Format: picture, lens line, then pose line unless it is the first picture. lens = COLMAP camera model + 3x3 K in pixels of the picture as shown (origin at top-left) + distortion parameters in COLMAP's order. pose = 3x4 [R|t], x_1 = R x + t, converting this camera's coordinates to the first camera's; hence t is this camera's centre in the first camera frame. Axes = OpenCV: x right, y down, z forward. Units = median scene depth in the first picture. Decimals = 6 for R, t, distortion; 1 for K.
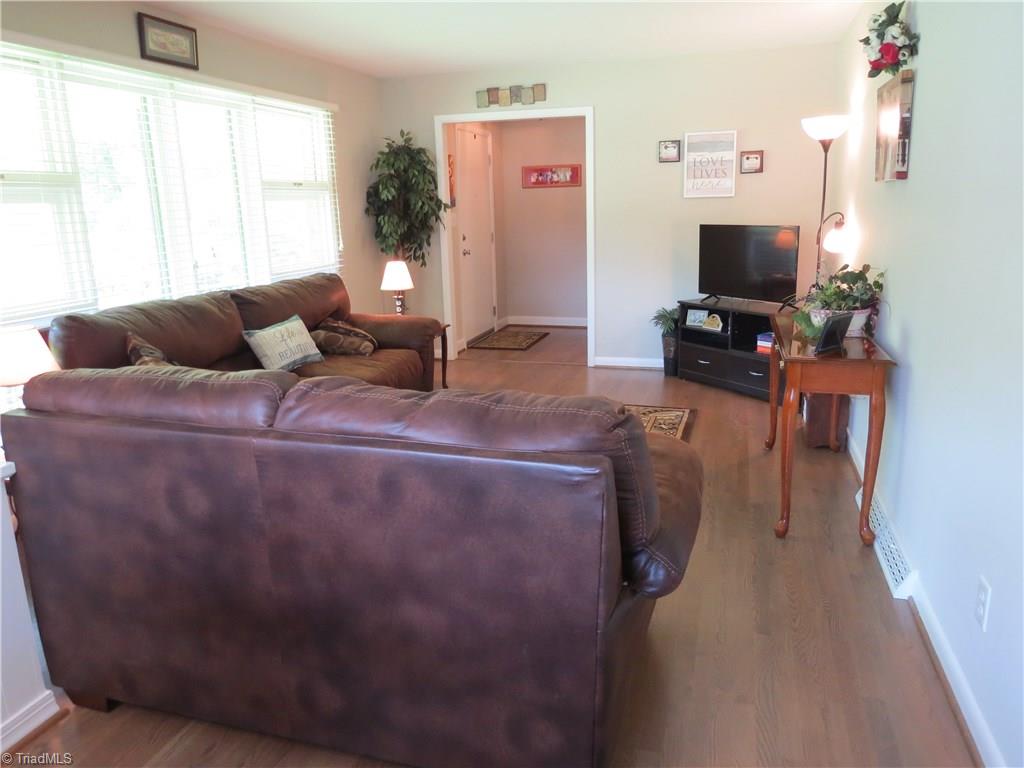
lens RADIAL K [[729.0, 0, 510.8], [0, 729.0, 389.5], [0, 0, 1]] dist [-0.012236, -0.003090]
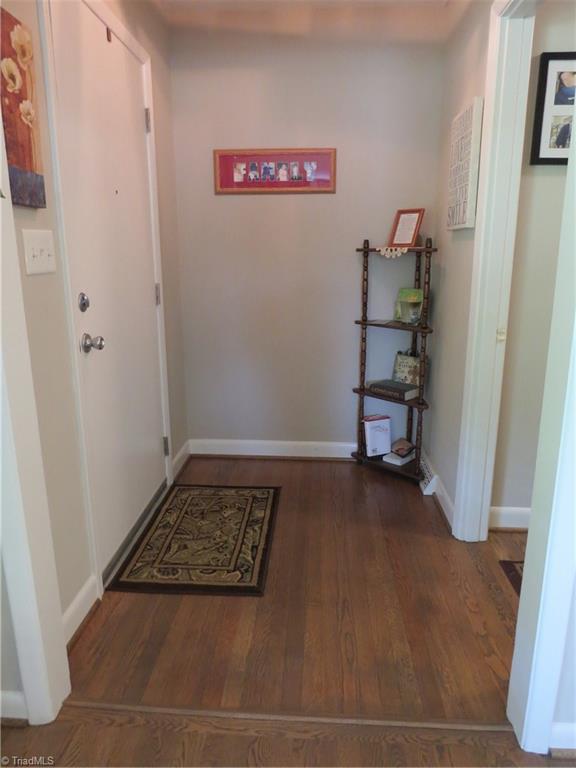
lens RADIAL K [[546.8, 0, 286.8], [0, 546.8, 382.7], [0, 0, 1]] dist [-0.012236, -0.003090]
pose [[0.971771, -0.030198, 0.233987, -0.019718], [0.033322, 0.999400, -0.009408, -0.102149], [-0.233563, 0.016940, 0.972194, 0.450459]]
